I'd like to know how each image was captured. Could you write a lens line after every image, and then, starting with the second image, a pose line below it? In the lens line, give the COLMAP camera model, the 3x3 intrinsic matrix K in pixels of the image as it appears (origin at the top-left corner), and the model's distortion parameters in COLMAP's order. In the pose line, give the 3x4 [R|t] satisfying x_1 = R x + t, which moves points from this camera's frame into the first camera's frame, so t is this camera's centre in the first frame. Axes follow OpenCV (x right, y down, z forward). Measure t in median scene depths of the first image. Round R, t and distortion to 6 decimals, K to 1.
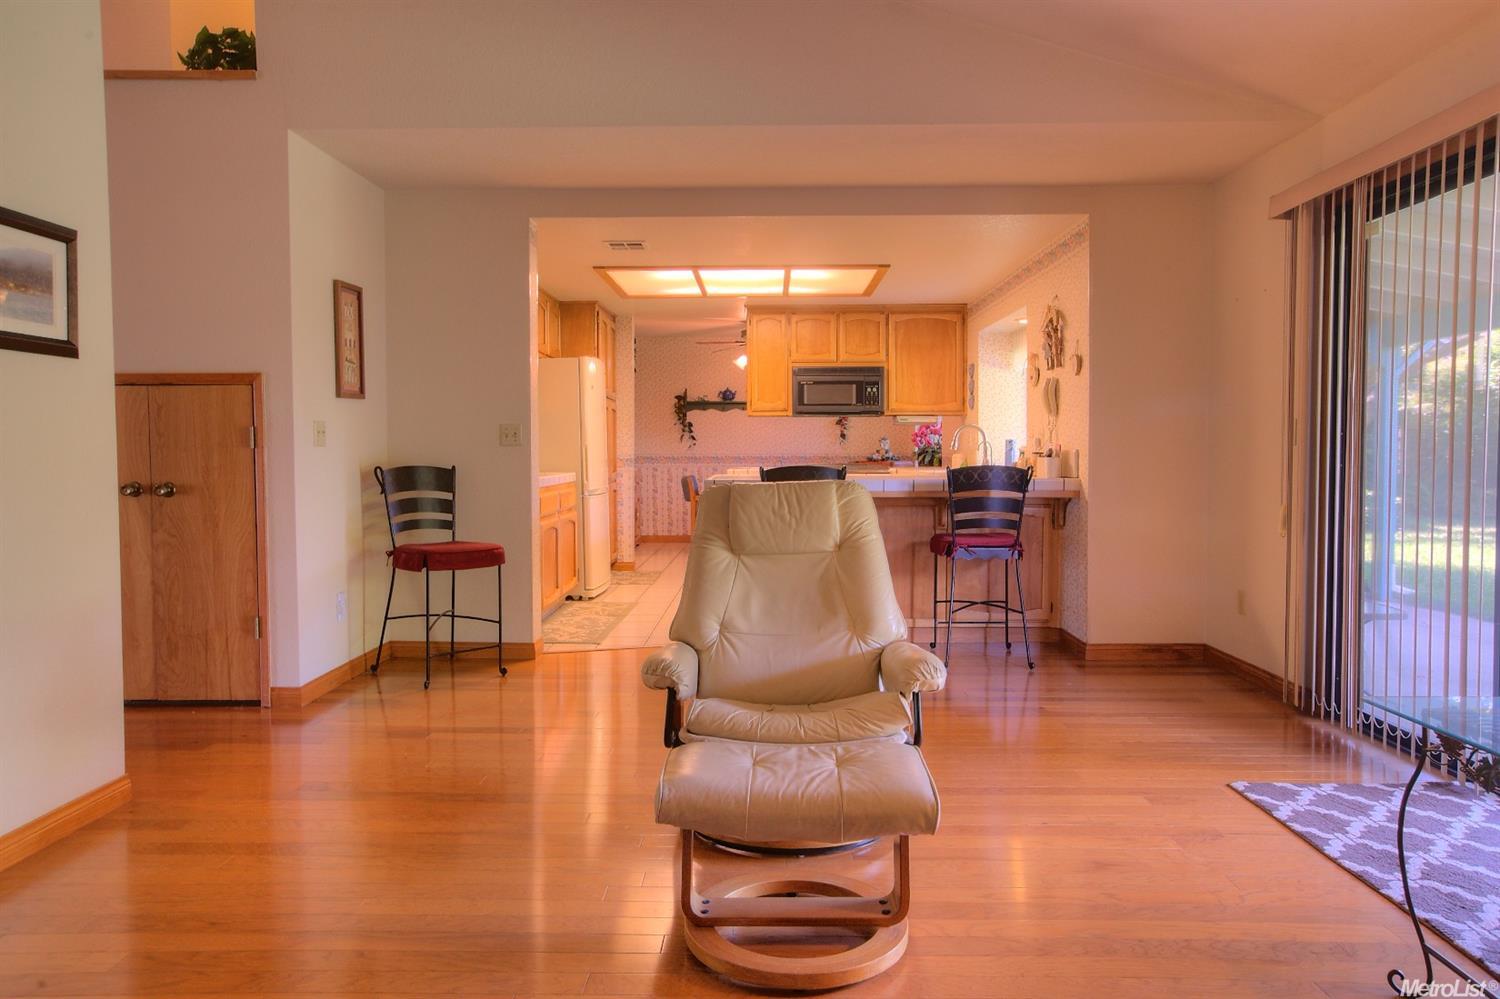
lens RADIAL K [[1024.7, 0, 746.0], [0, 1024.7, 496.0], [0, 0, 1]] dist [-0.000882, -0.000274]
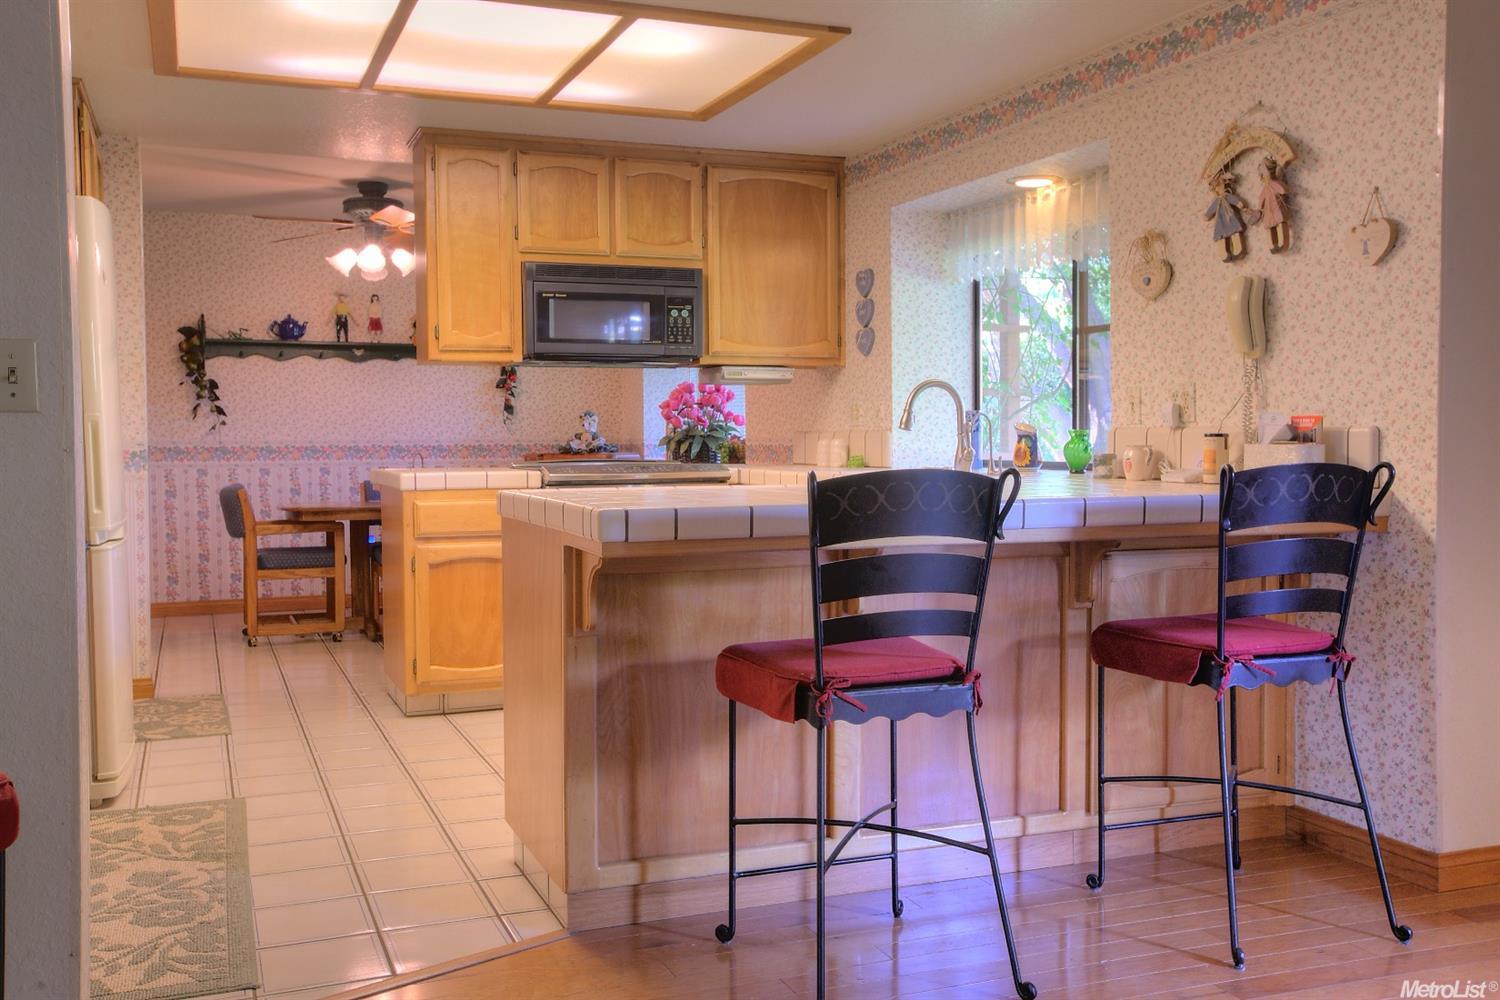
lens RADIAL K [[1419.2, 0, 748.5], [0, 1419.2, 491.6], [0, 0, 1]] dist [0.038046, 0.000000]
pose [[0.921580, -0.017636, 0.387788, -0.119732], [0.020021, 0.999797, -0.002111, -0.012910], [-0.387673, 0.009709, 0.921746, 0.334039]]
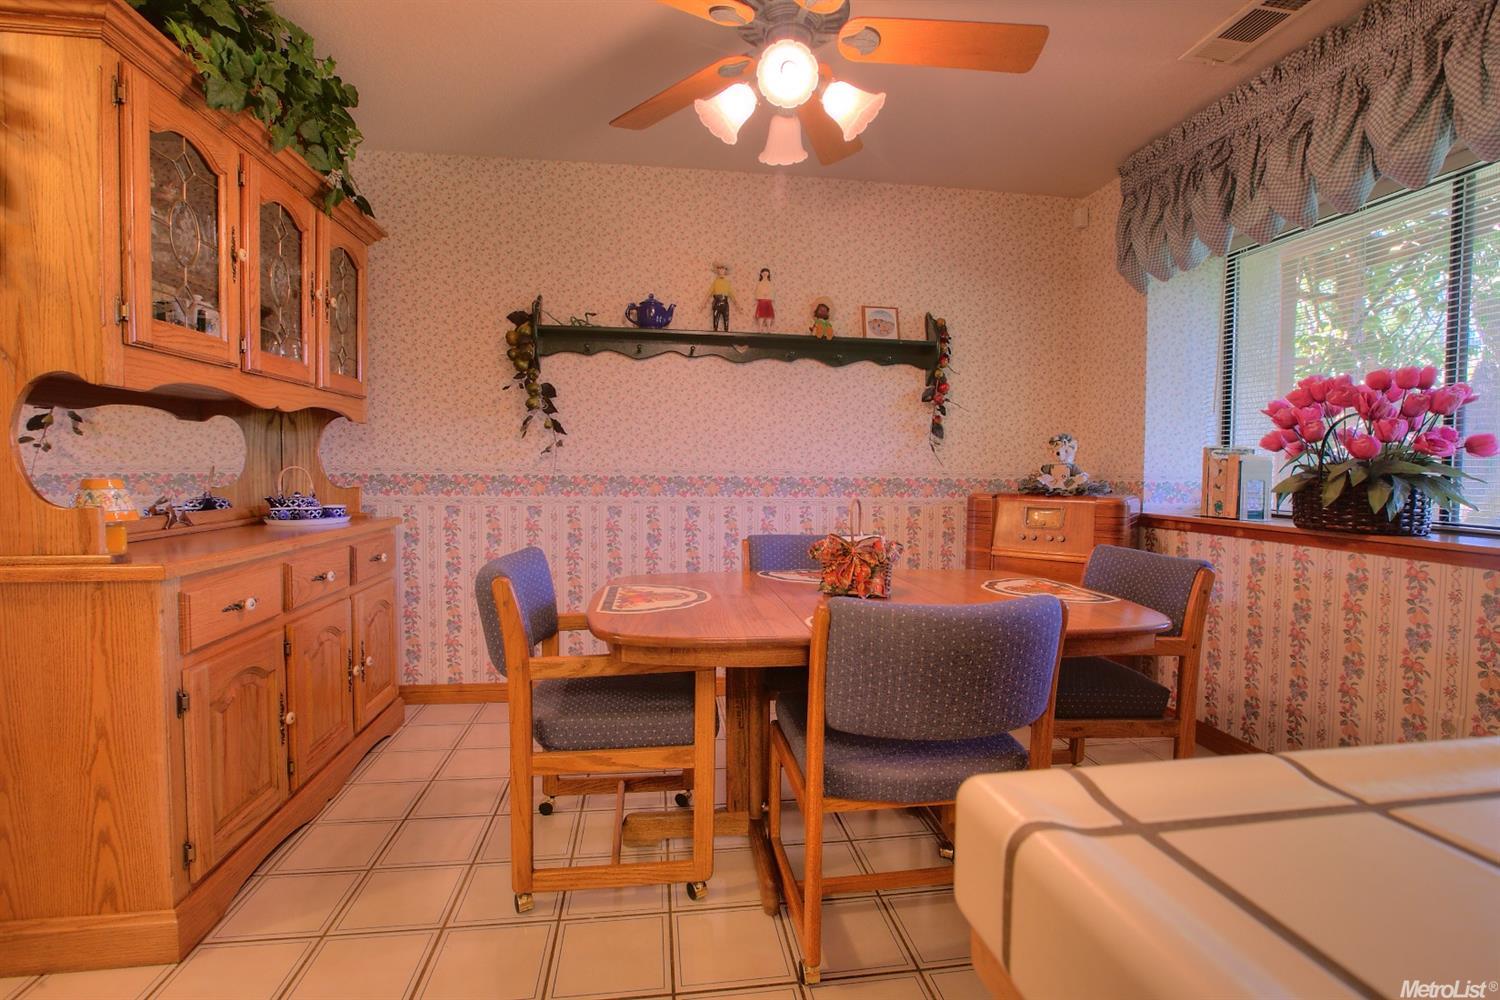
lens RADIAL K [[697.6, 0, 744.9], [0, 697.6, 495.7], [0, 0, 1]] dist [-0.039282, 0.005004]
pose [[0.987055, 0.005644, 0.160285, -0.034187], [-0.006435, 0.999970, 0.004416, -0.046228], [-0.160255, -0.005391, 0.987061, 1.036423]]
